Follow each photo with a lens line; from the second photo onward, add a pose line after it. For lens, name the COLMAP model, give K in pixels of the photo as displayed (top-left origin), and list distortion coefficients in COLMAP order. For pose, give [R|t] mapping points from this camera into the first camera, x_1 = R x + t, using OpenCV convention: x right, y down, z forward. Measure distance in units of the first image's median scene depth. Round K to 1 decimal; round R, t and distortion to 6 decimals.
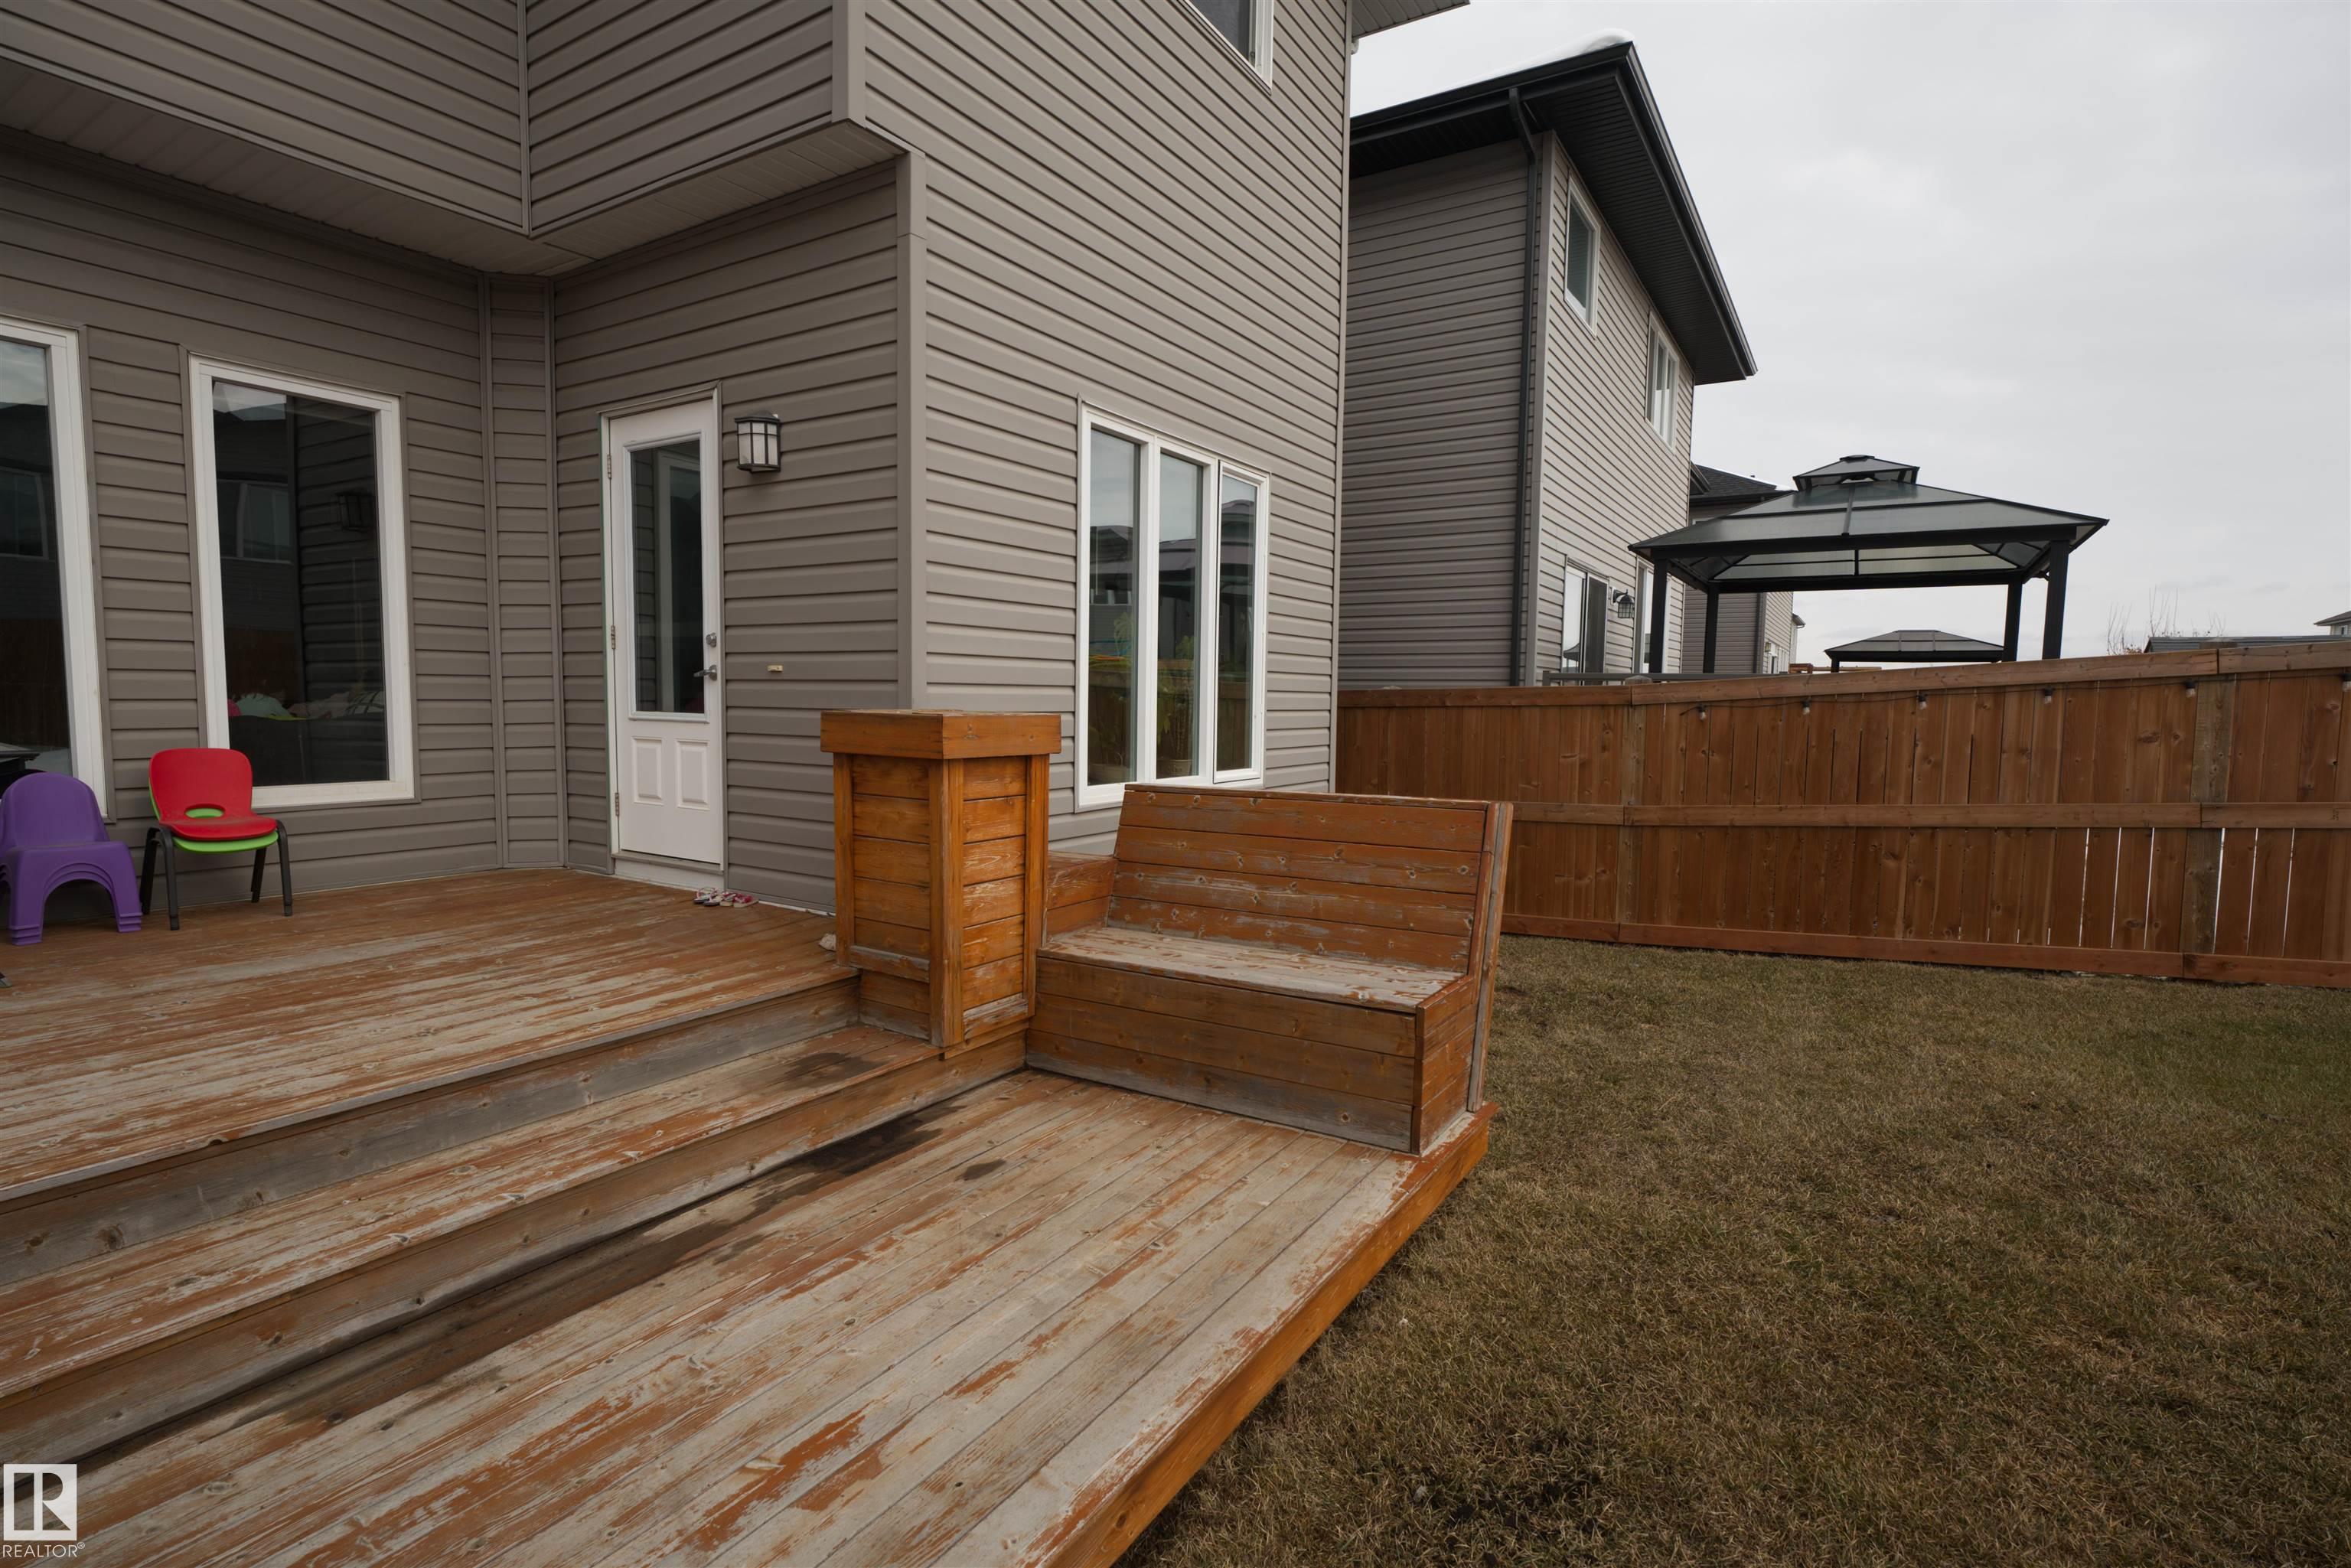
lens RADIAL K [[1129.6, 0, 1167.6], [0, 1129.6, 785.0], [0, 0, 1]] dist [-0.009317, 0.001436]
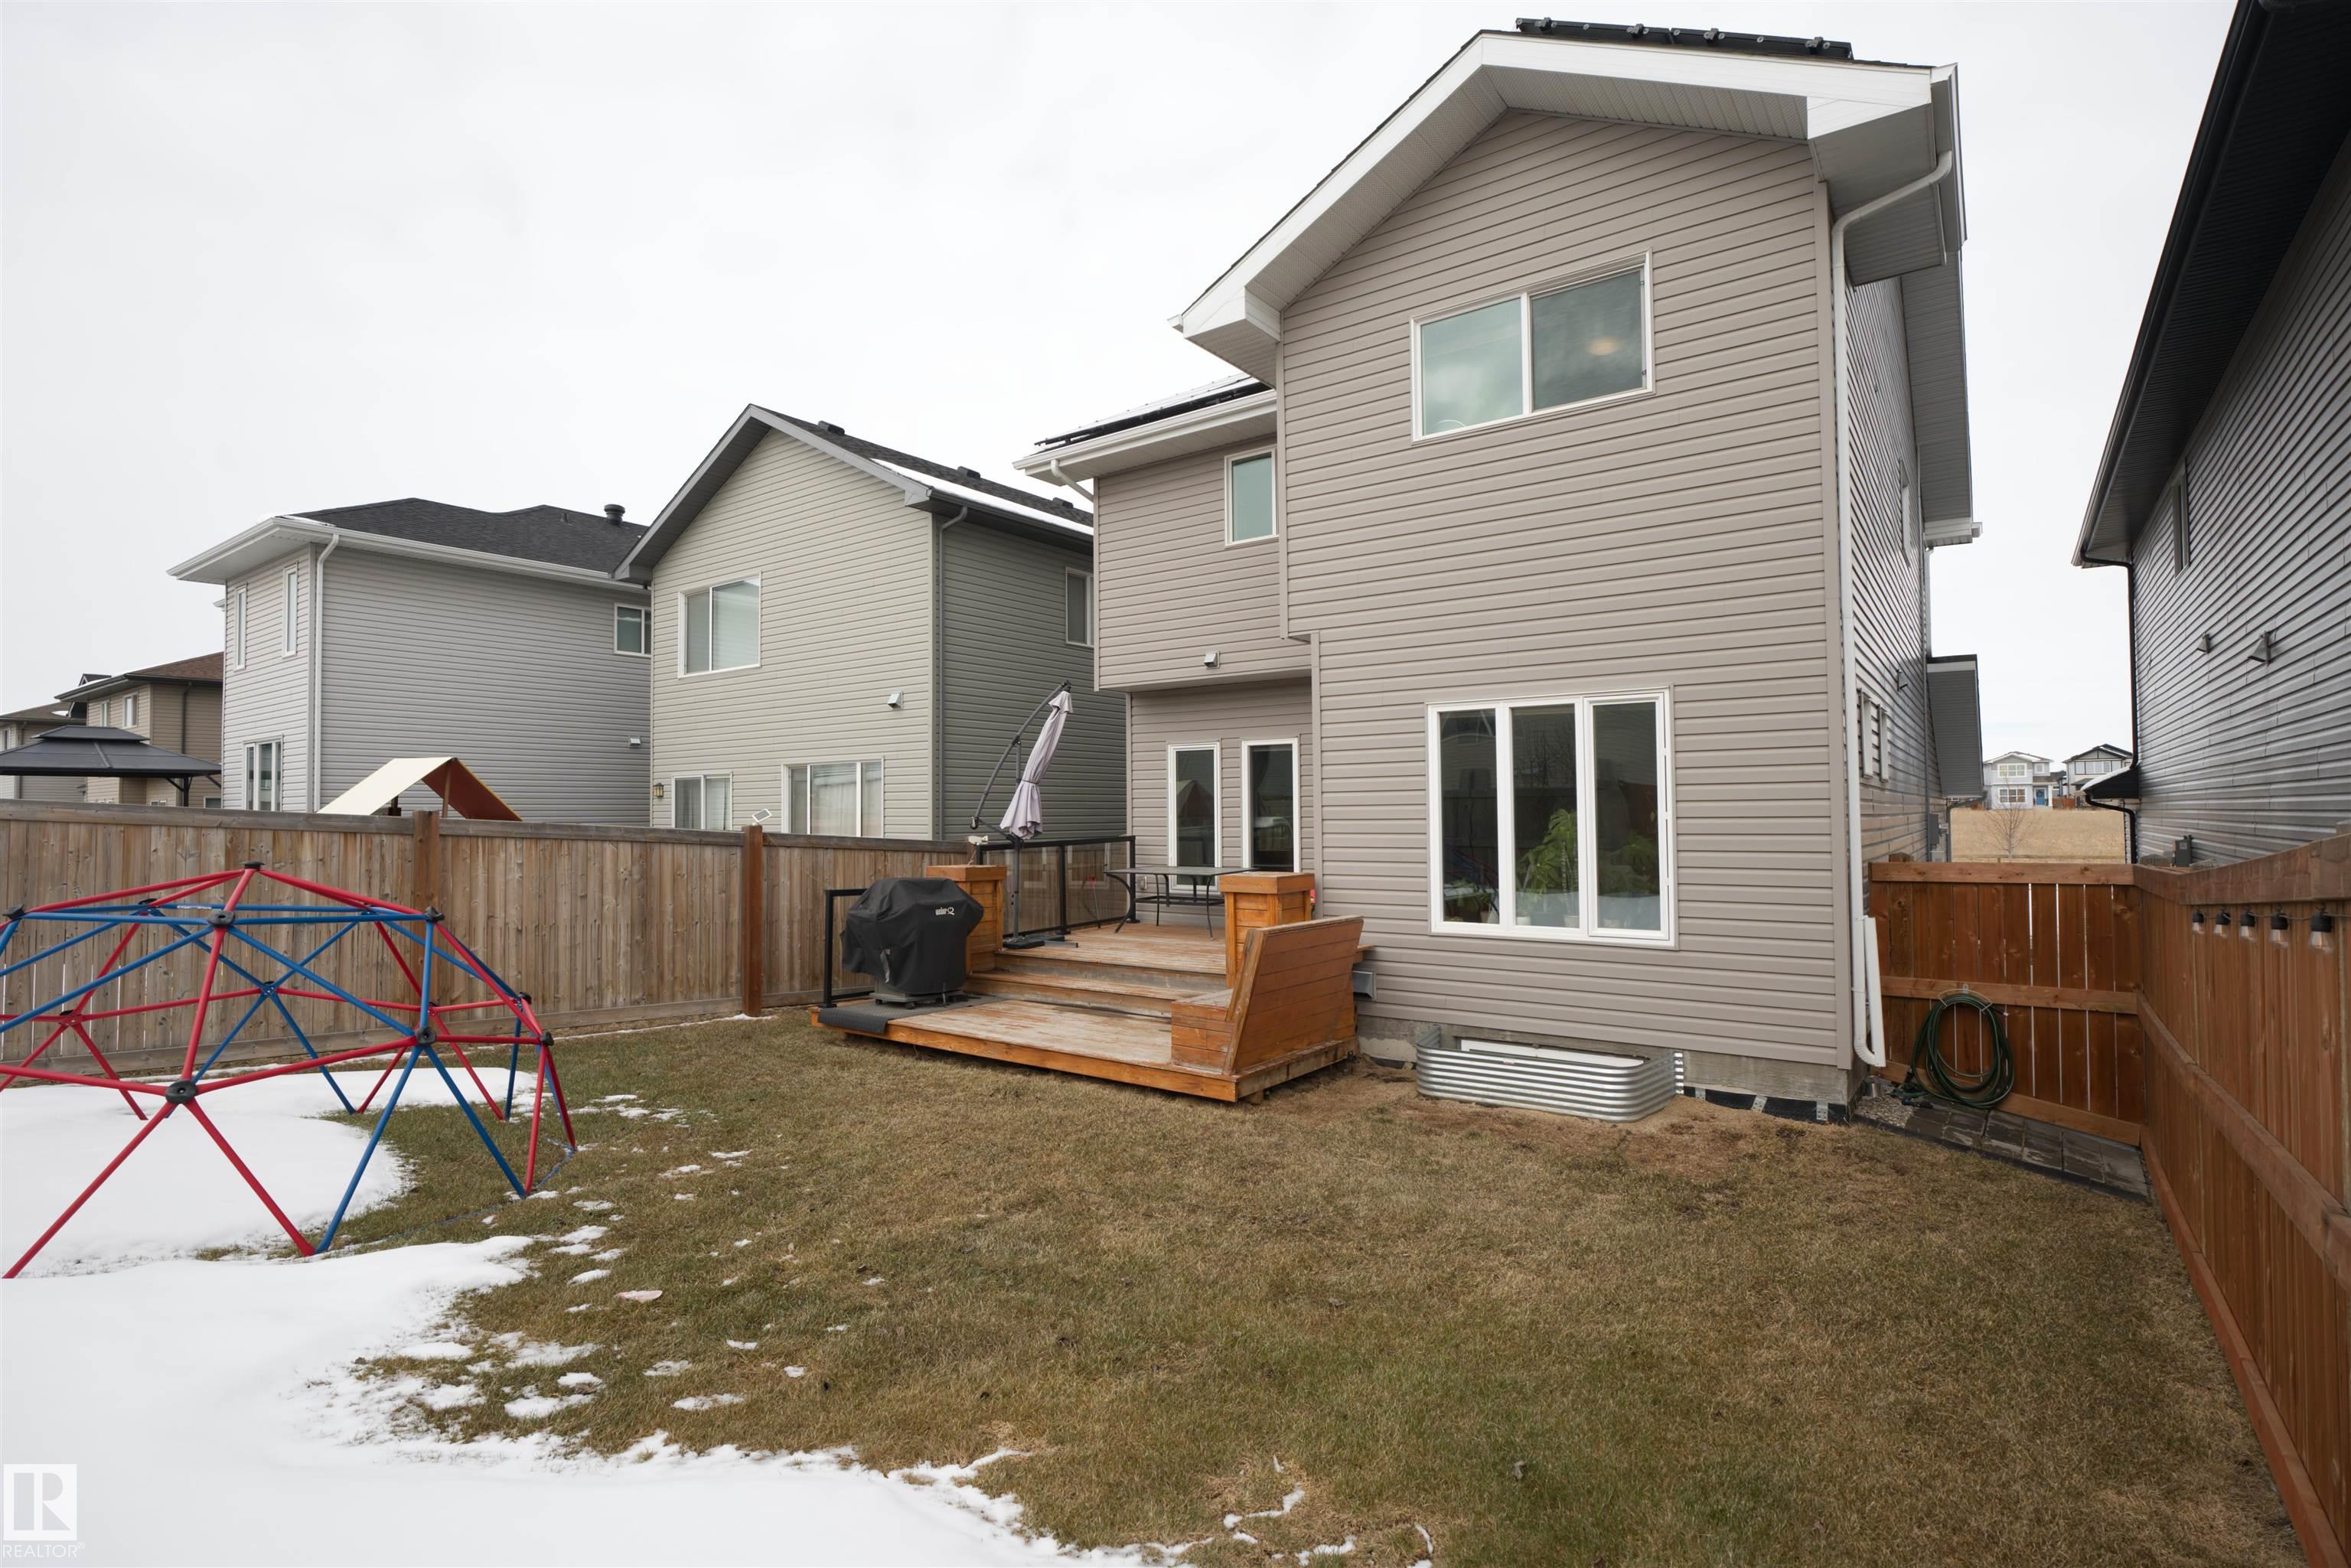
lens RADIAL K [[1123.3, 0, 1175.5], [0, 1123.3, 784.0], [0, 0, 1]] dist [-0.000580, -0.000065]
pose [[-0.065522, -0.039793, -0.997057, 2.238329], [-0.071718, 0.996808, -0.035070, -0.158770], [0.995270, 0.069209, -0.068167, 0.953672]]
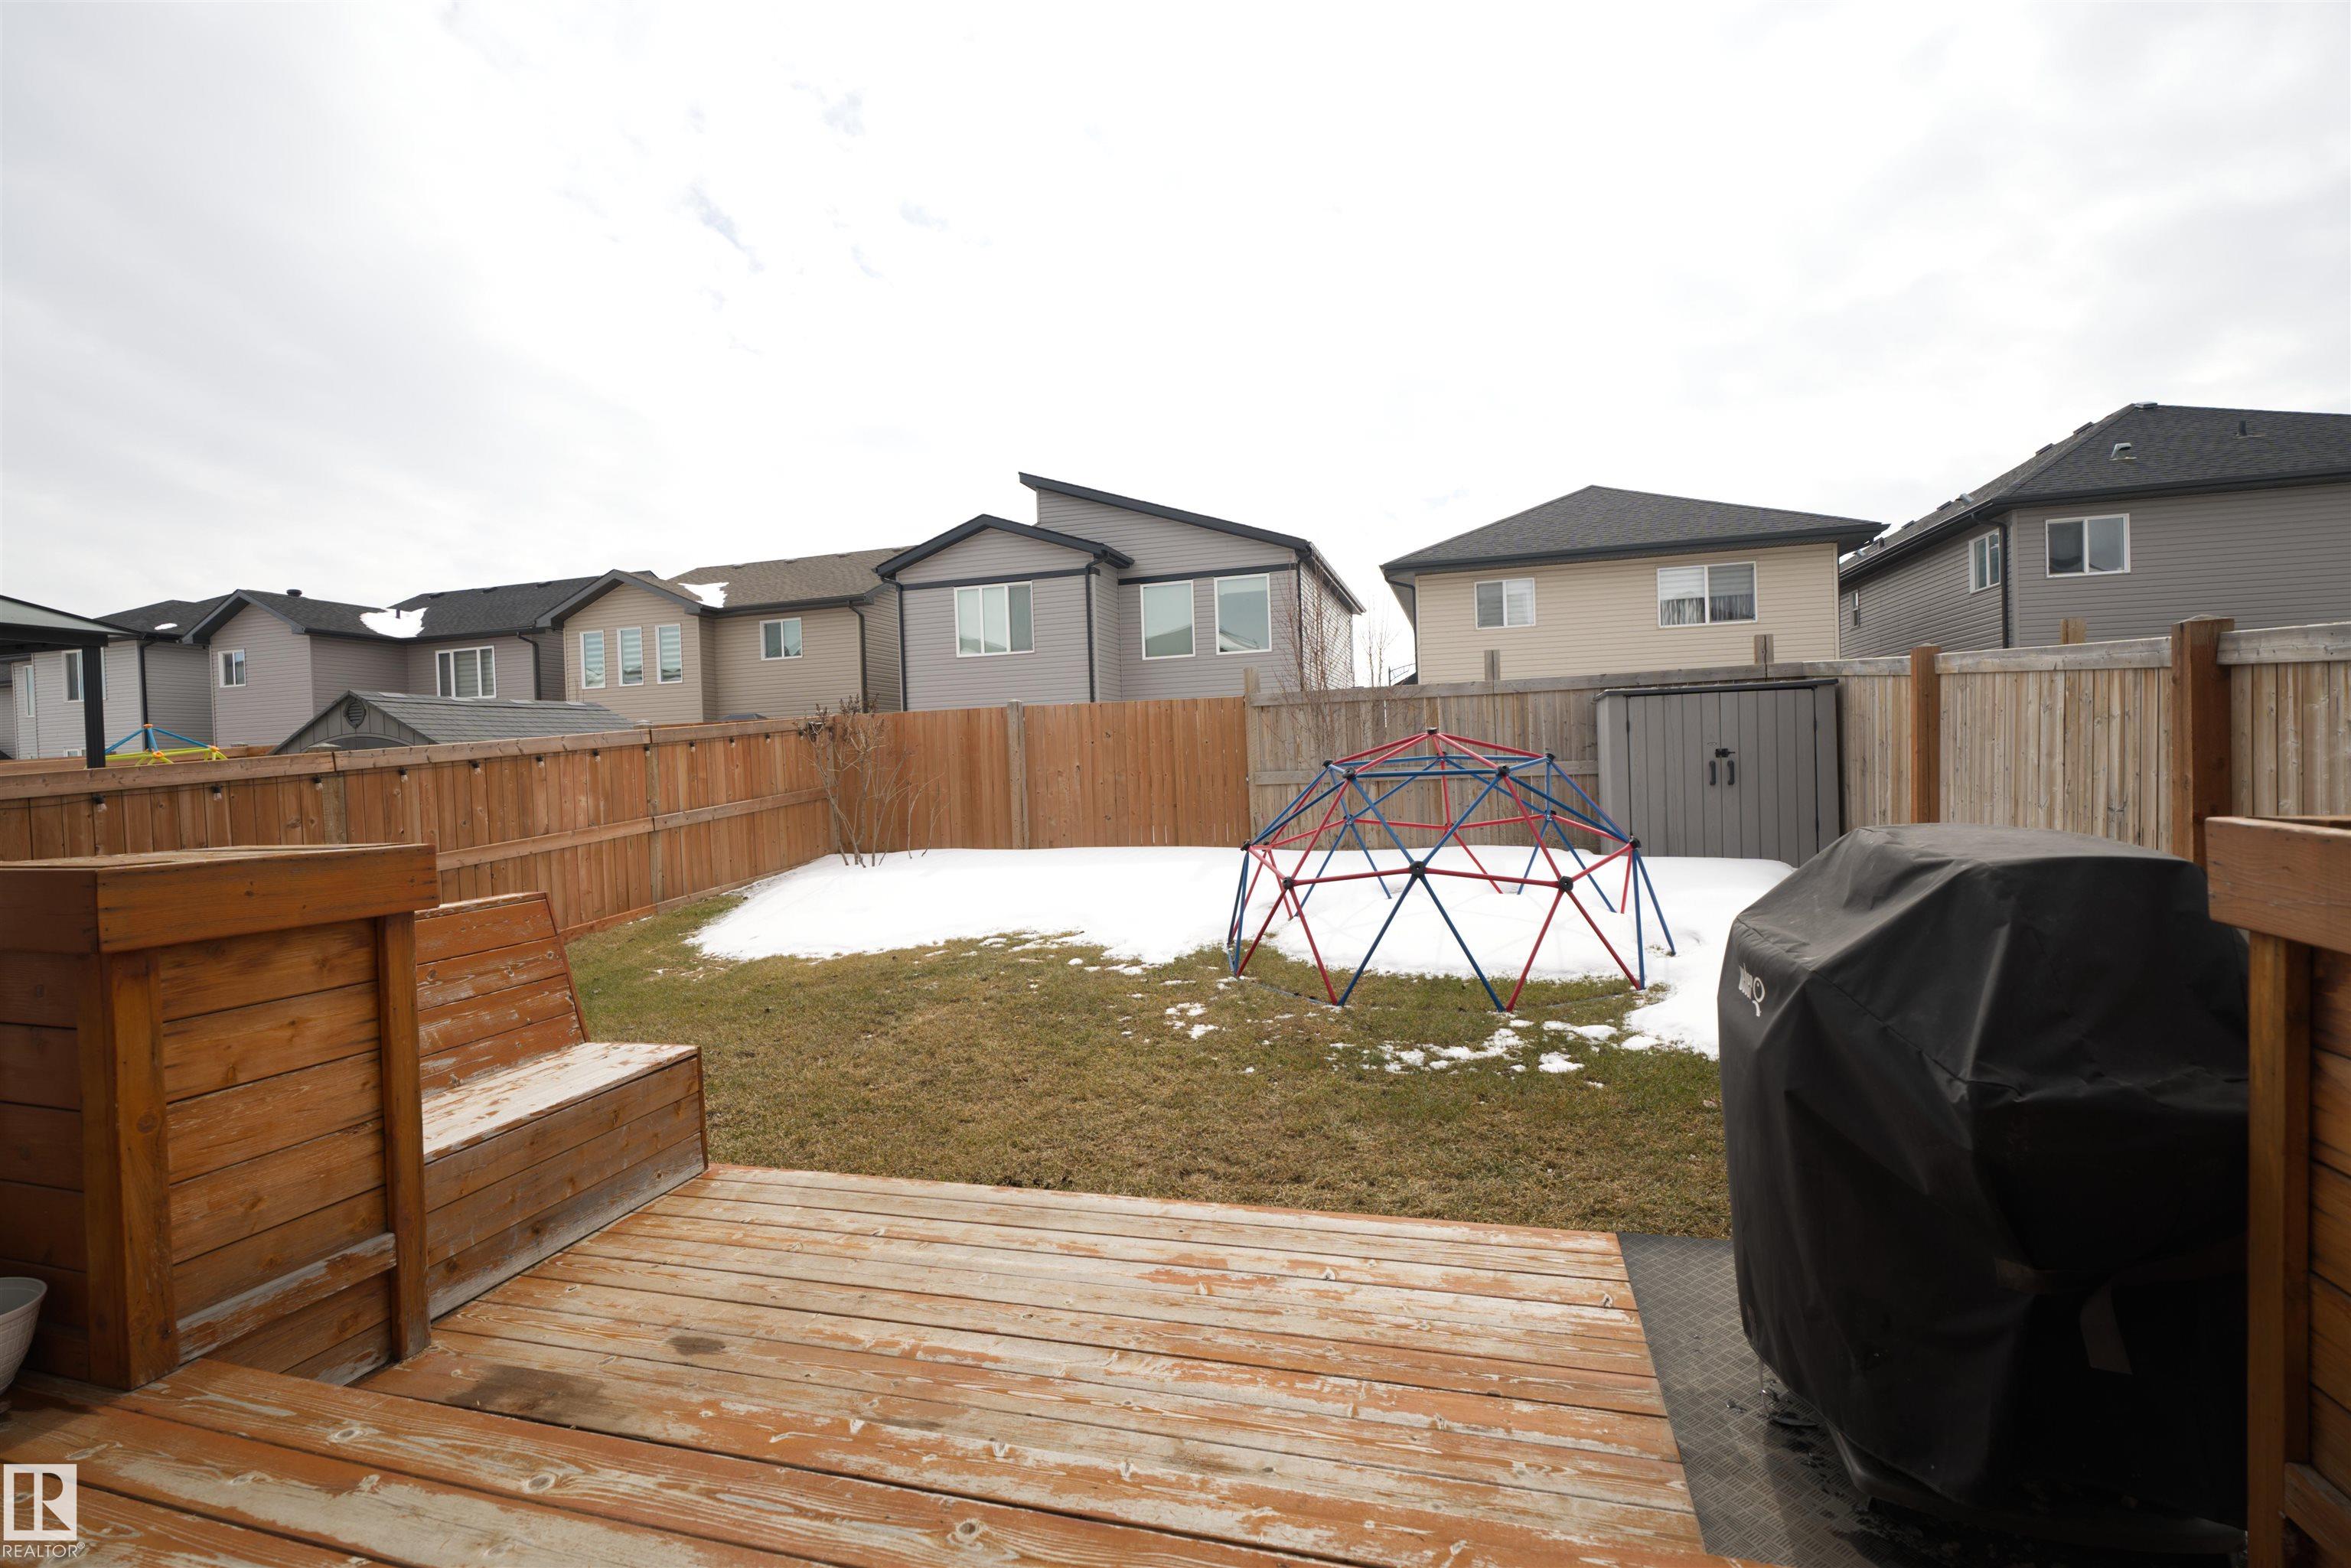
lens RADIAL K [[1075.5, 0, 1168.5], [0, 1075.5, 787.3], [0, 0, 1]] dist [-0.028275, 0.017091]
pose [[-0.278914, -0.024725, 0.959998, -0.848908], [0.106185, 0.992744, 0.056419, -0.076450], [-0.954427, 0.117674, -0.274265, 0.671870]]
